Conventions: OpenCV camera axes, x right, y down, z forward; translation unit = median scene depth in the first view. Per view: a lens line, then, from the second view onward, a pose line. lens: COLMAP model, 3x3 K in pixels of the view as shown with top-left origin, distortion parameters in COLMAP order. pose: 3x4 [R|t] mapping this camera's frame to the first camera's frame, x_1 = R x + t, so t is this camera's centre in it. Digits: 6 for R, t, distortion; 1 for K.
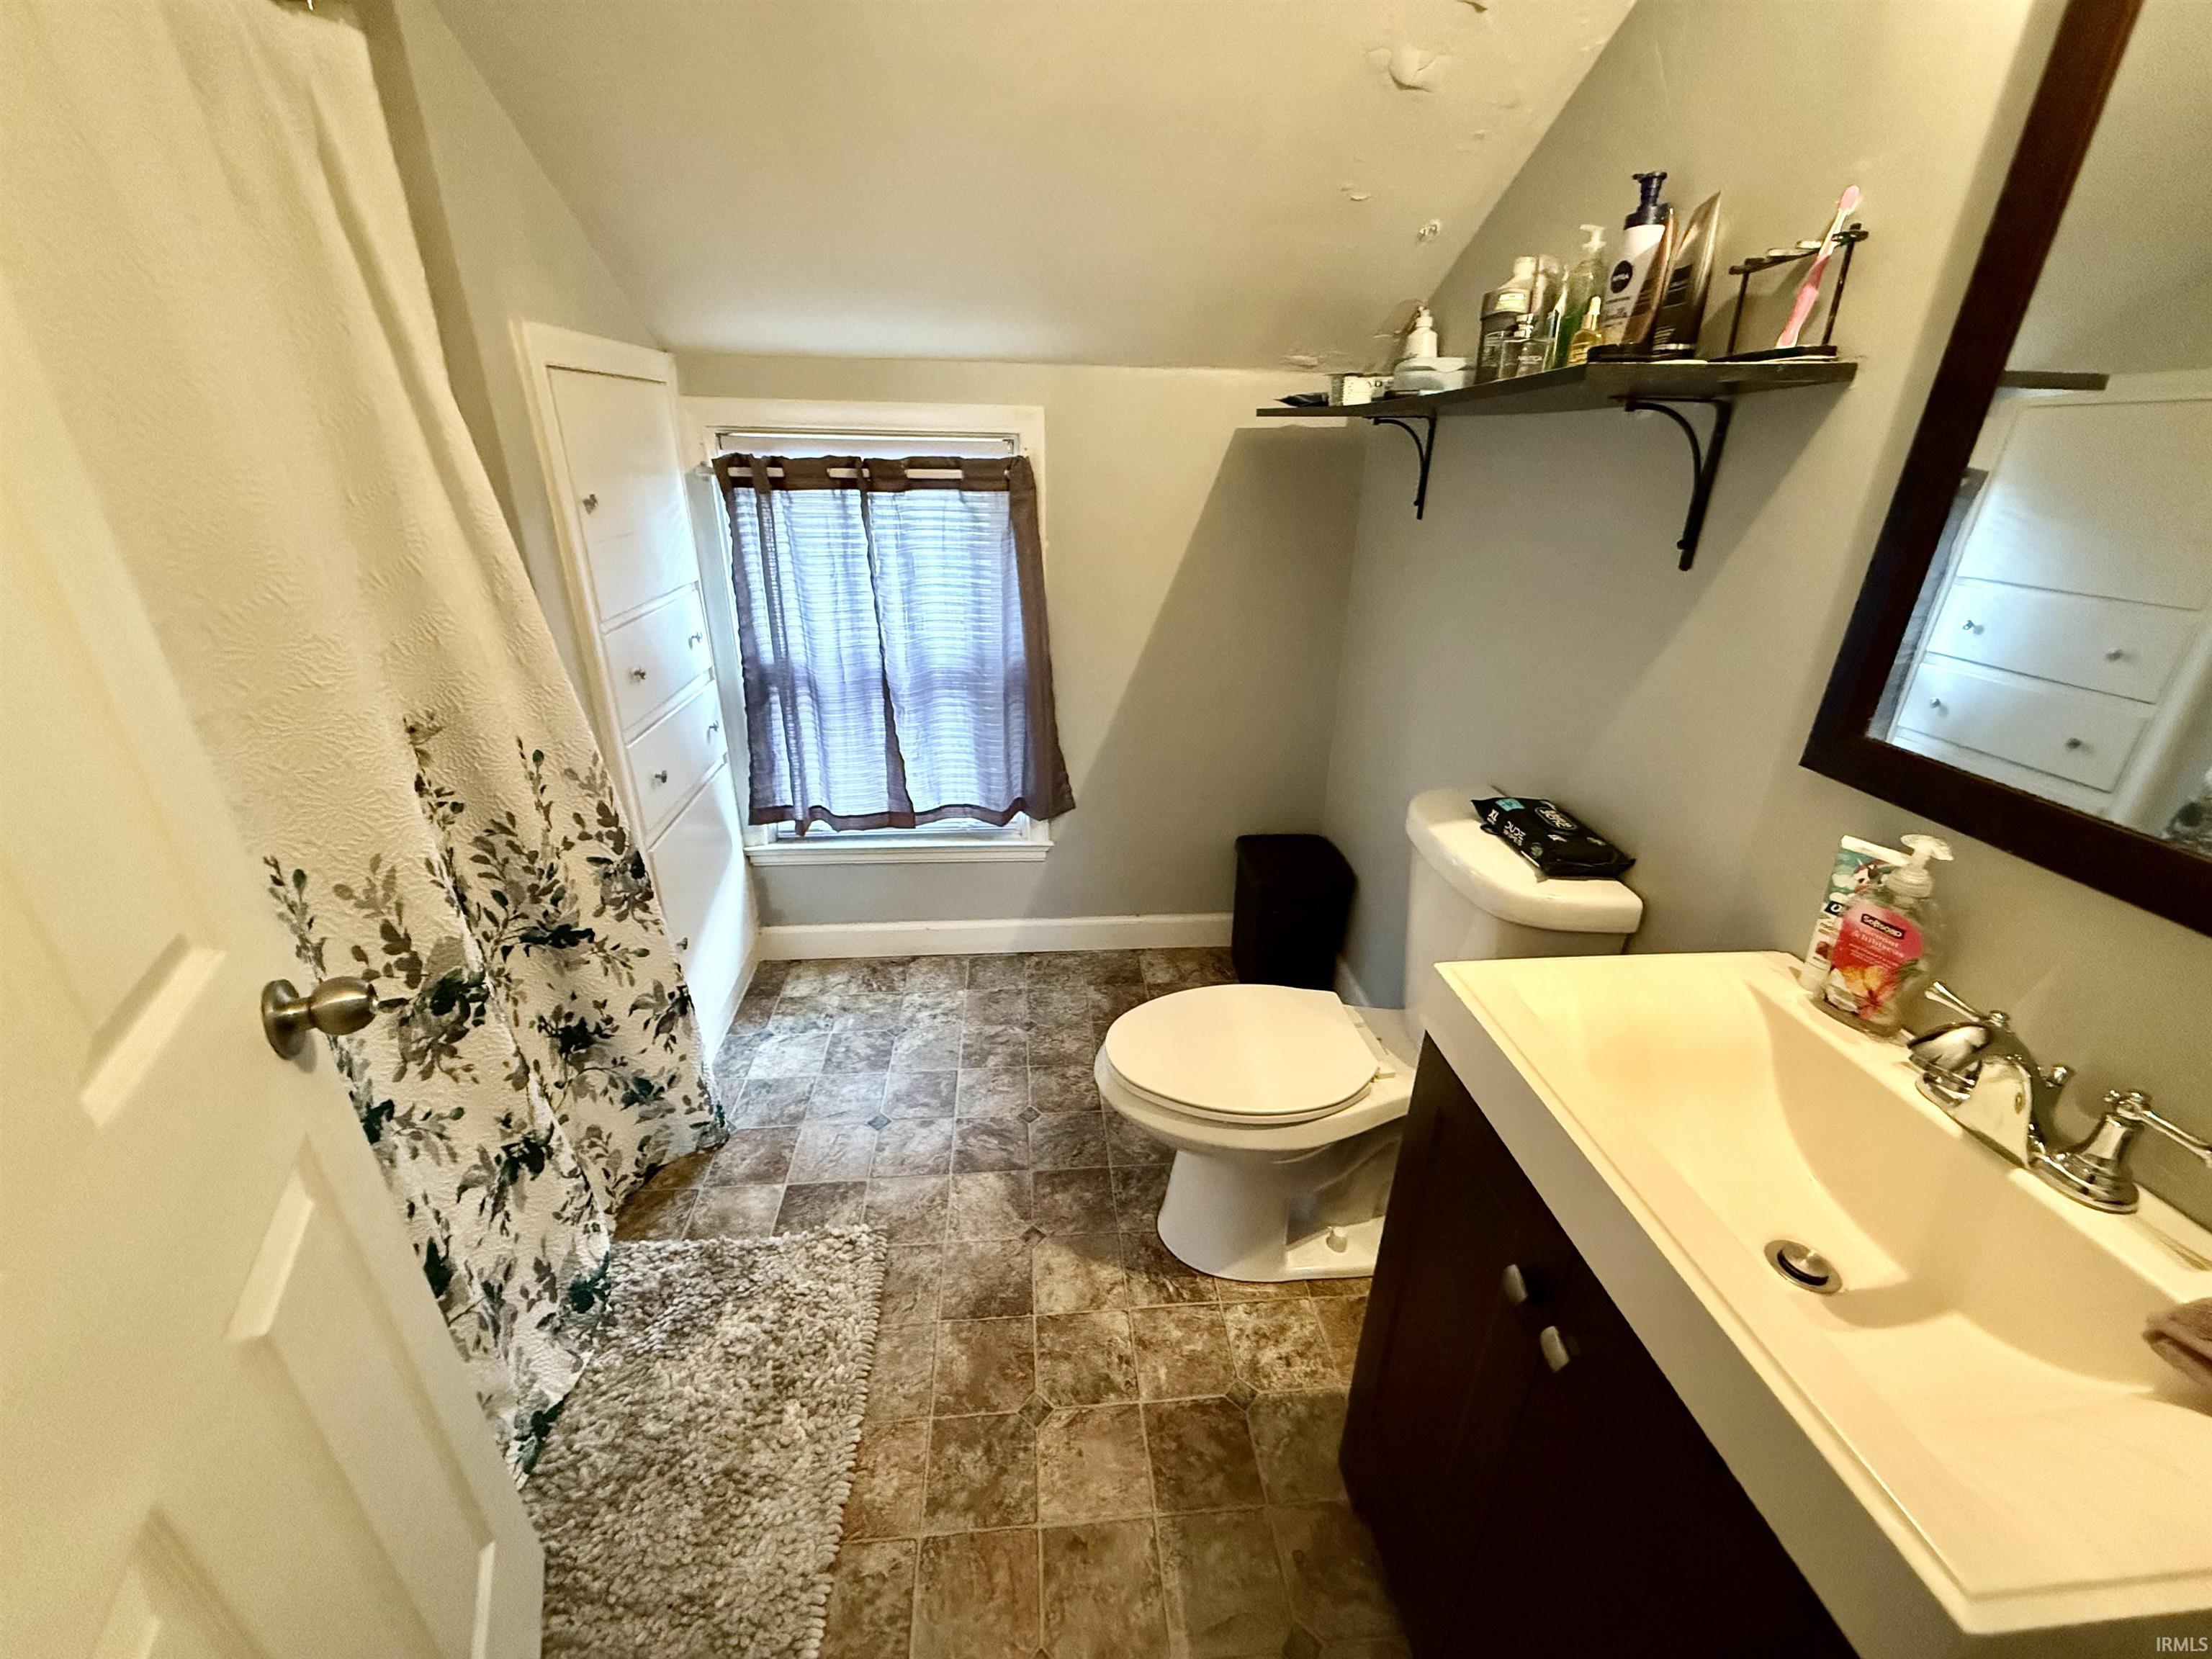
lens RADIAL K [[881.2, 0, 1103.7], [0, 881.2, 831.0], [0, 0, 1]] dist [-0.001267, -0.000025]
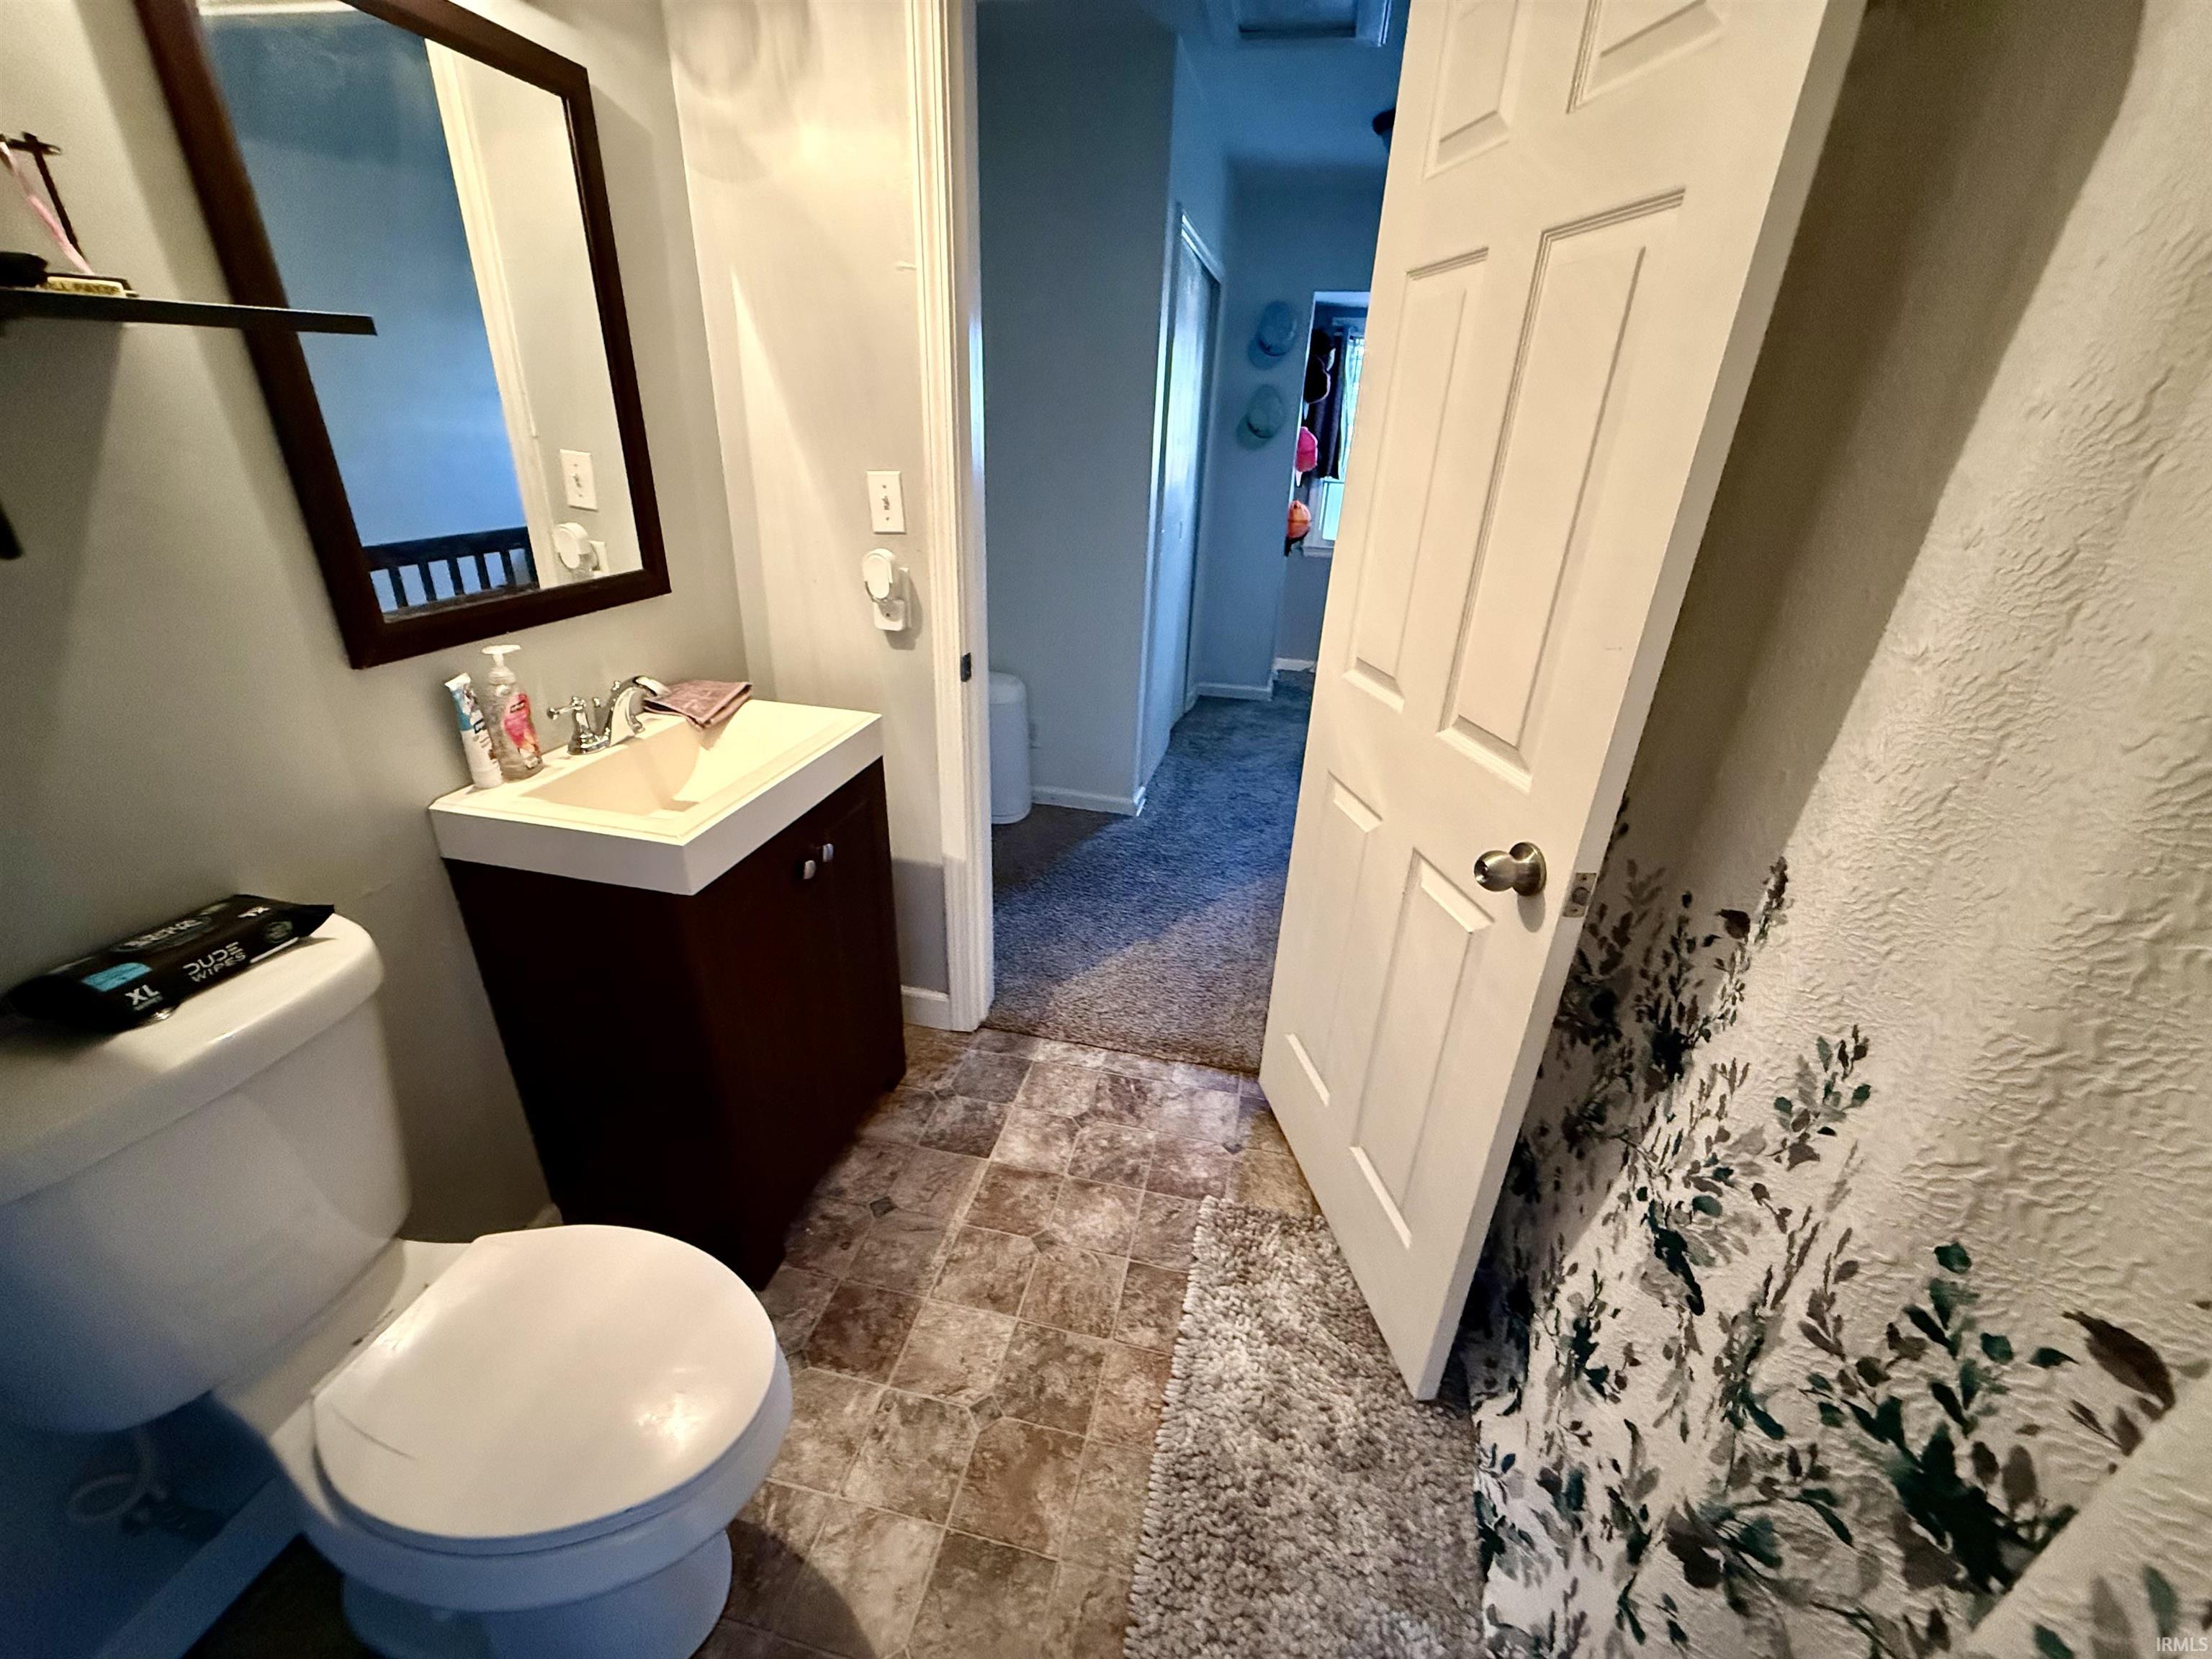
lens RADIAL K [[881.2, 0, 1103.7], [0, 881.2, 831.0], [0, 0, 1]] dist [-0.001267, -0.000025]
pose [[-0.950113, -0.180830, 0.254137, -0.352915], [0.073887, 0.661109, 0.746643, -0.531305], [-0.303028, 0.728173, -0.614767, 1.145381]]
